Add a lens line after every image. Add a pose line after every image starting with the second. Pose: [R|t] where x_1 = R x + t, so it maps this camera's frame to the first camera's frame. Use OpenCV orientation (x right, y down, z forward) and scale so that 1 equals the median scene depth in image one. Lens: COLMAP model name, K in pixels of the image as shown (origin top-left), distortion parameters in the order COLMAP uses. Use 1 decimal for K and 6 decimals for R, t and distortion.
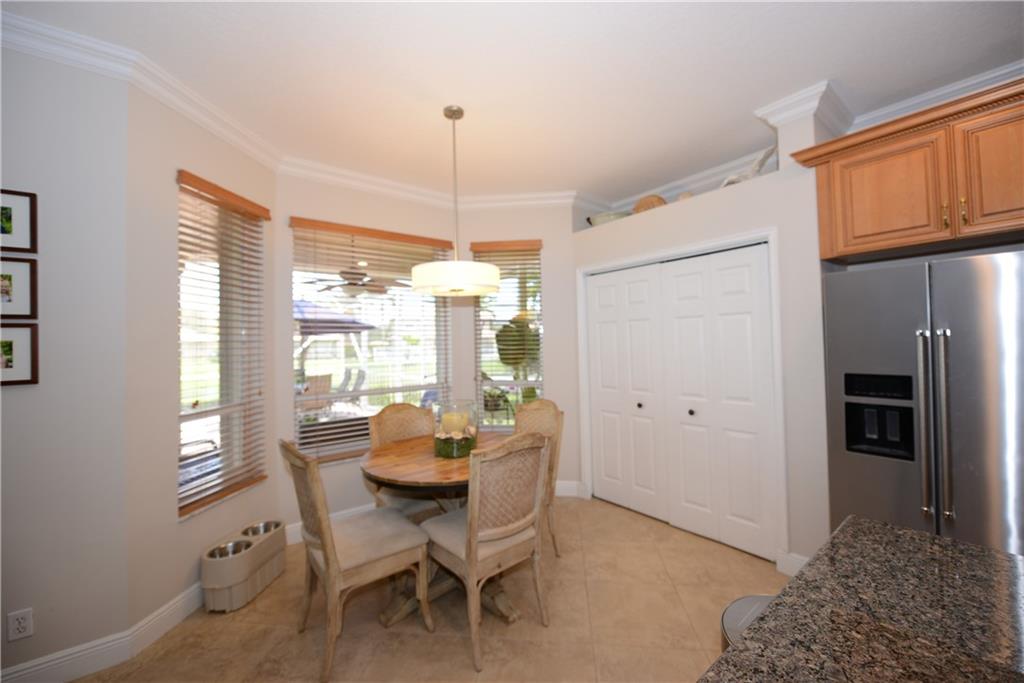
lens RADIAL K [[407.8, 0, 515.0], [0, 407.8, 333.0], [0, 0, 1]] dist [-0.009294, -0.000418]
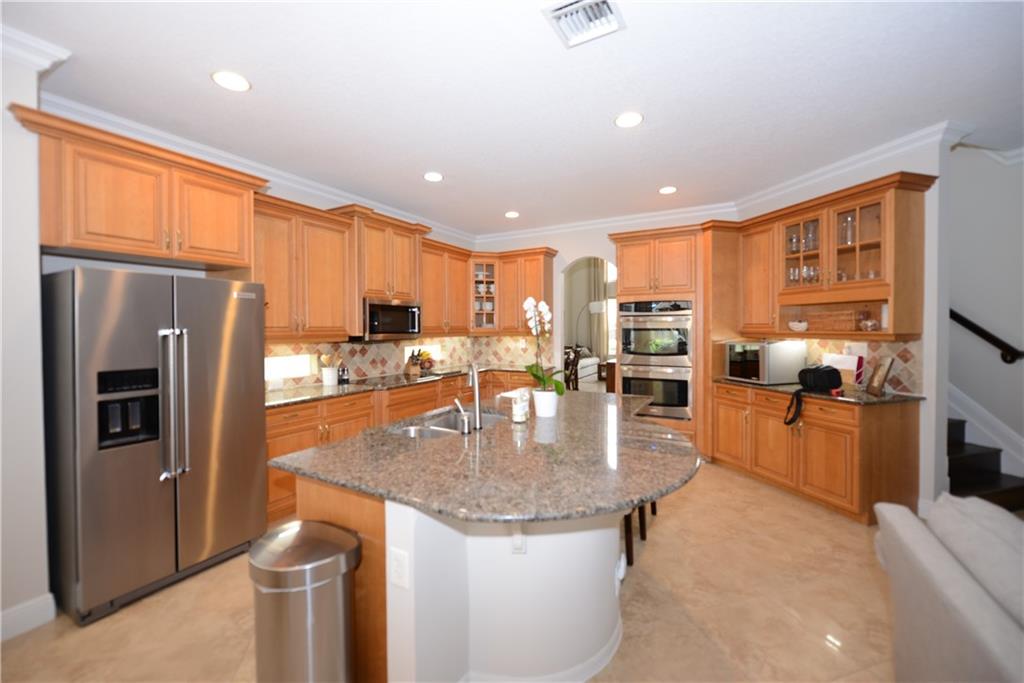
lens RADIAL K [[407.8, 0, 513.9], [0, 407.8, 335.4], [0, 0, 1]] dist [-0.009294, -0.000418]
pose [[-0.381443, 0.009107, 0.924348, -0.440642], [-0.008638, 0.999873, -0.013416, 0.015150], [-0.924352, -0.013102, -0.381316, 0.417747]]
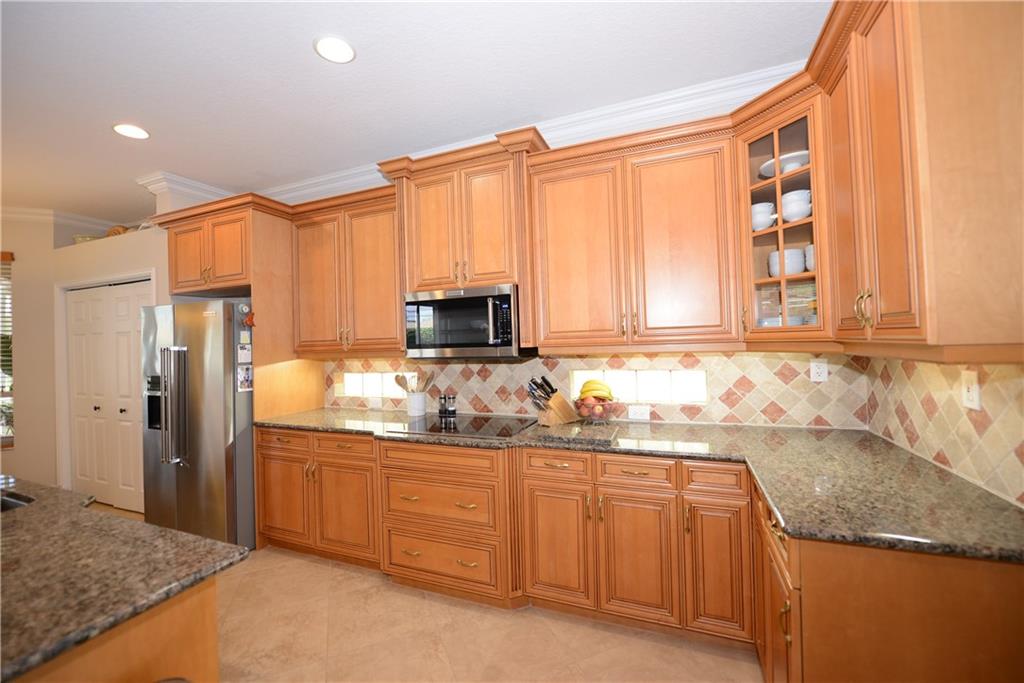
lens RADIAL K [[407.8, 0, 511.4], [0, 407.8, 337.6], [0, 0, 1]] dist [-0.009294, -0.000418]
pose [[0.869436, 0.004232, 0.494027, 1.159207], [-0.004939, 0.999988, 0.000126, -0.043261], [-0.494020, -0.002550, 0.869447, -0.866638]]
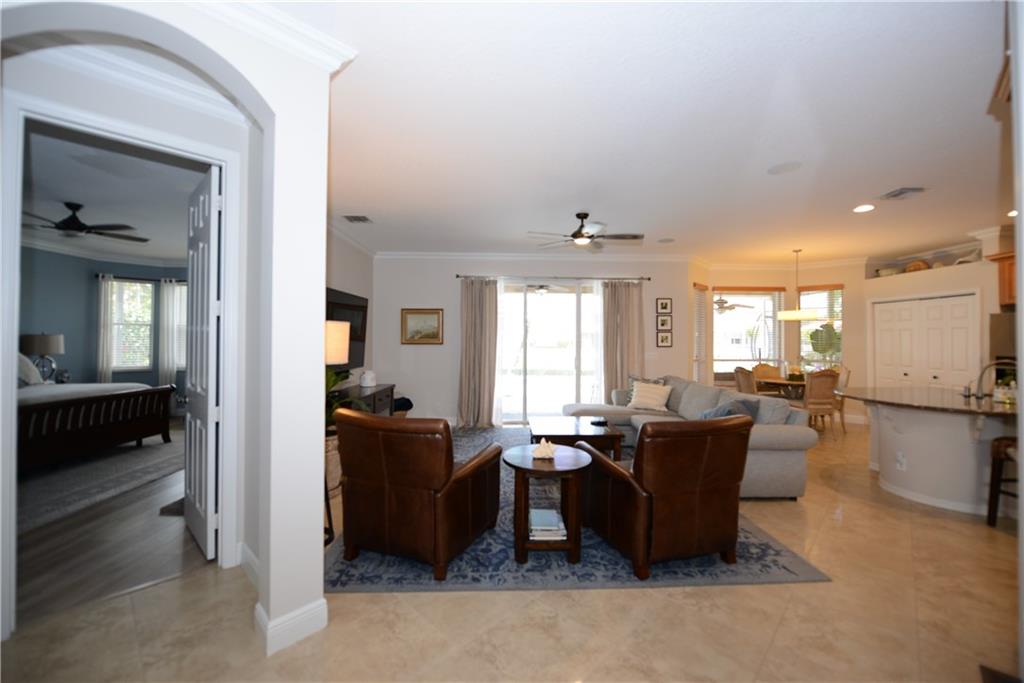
lens RADIAL K [[407.8, 0, 513.6], [0, 407.8, 334.3], [0, 0, 1]] dist [-0.009294, -0.000418]
pose [[0.795391, 0.018195, -0.605824, -0.011308], [-0.006634, 0.999751, 0.021316, -0.055876], [0.606061, -0.012936, 0.795313, -2.427374]]
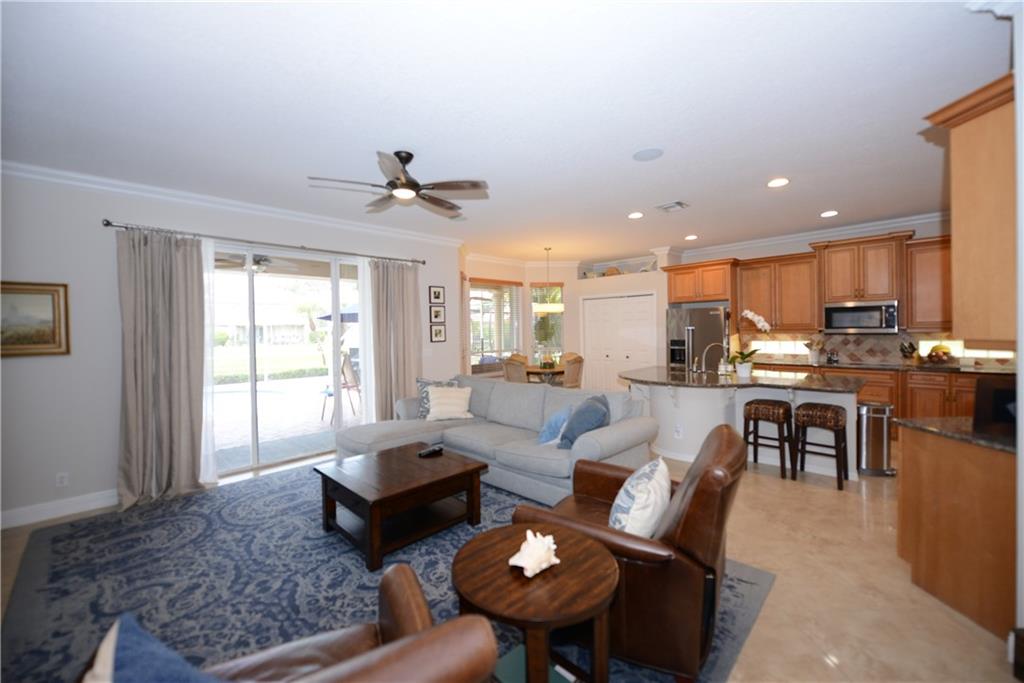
lens RADIAL K [[407.8, 0, 513.8], [0, 407.8, 336.2], [0, 0, 1]] dist [-0.009294, -0.000418]
pose [[0.993337, 0.002035, 0.115228, -0.791693], [-0.006878, 0.999109, 0.041644, -0.056512], [-0.115040, -0.042159, 0.992466, -2.023515]]
